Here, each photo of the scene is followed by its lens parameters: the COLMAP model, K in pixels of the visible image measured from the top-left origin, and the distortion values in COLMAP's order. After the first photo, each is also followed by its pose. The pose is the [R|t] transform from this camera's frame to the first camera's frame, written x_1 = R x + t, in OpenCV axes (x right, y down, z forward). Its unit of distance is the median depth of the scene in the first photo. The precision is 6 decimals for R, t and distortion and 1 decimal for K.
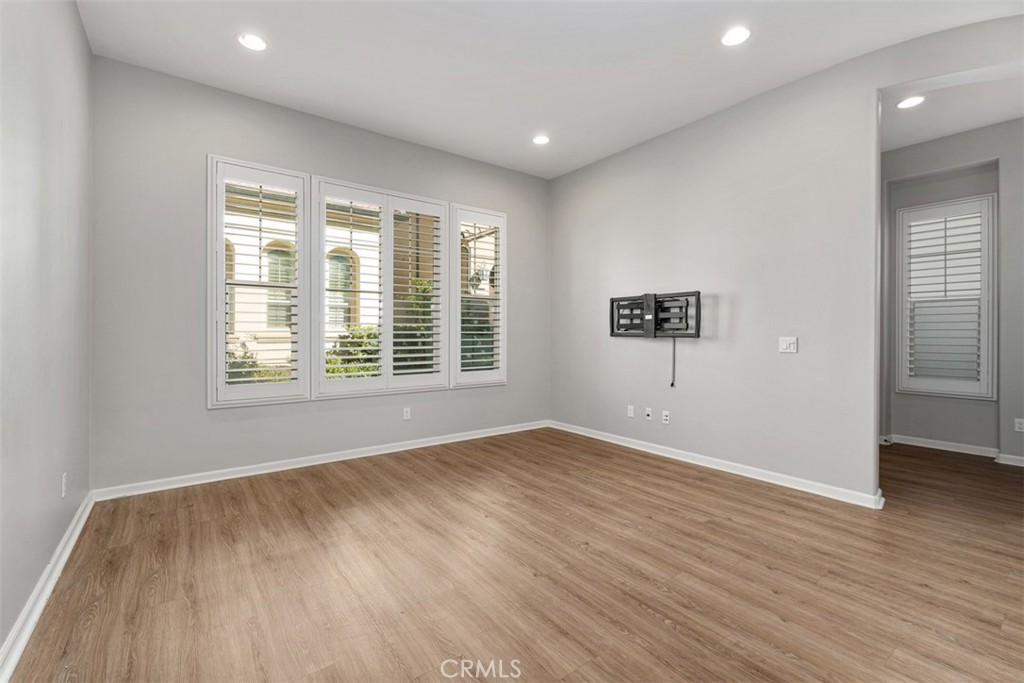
lens RADIAL K [[443.4, 0, 510.4], [0, 443.4, 330.3], [0, 0, 1]] dist [0.000081, -0.000009]
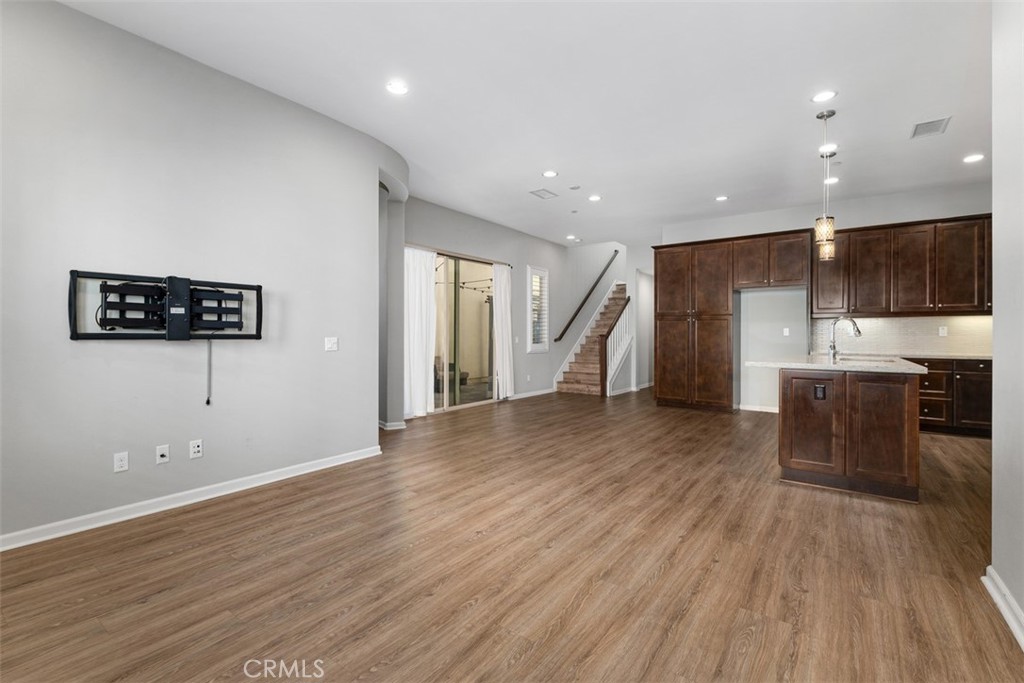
lens RADIAL K [[454.6, 0, 506.5], [0, 454.6, 336.1], [0, 0, 1]] dist [0.002959, -0.000069]
pose [[-0.283134, -0.005894, 0.959062, -0.602710], [-0.008951, 0.999954, 0.003502, 0.003339], [-0.959039, -0.007593, -0.283174, 0.842232]]
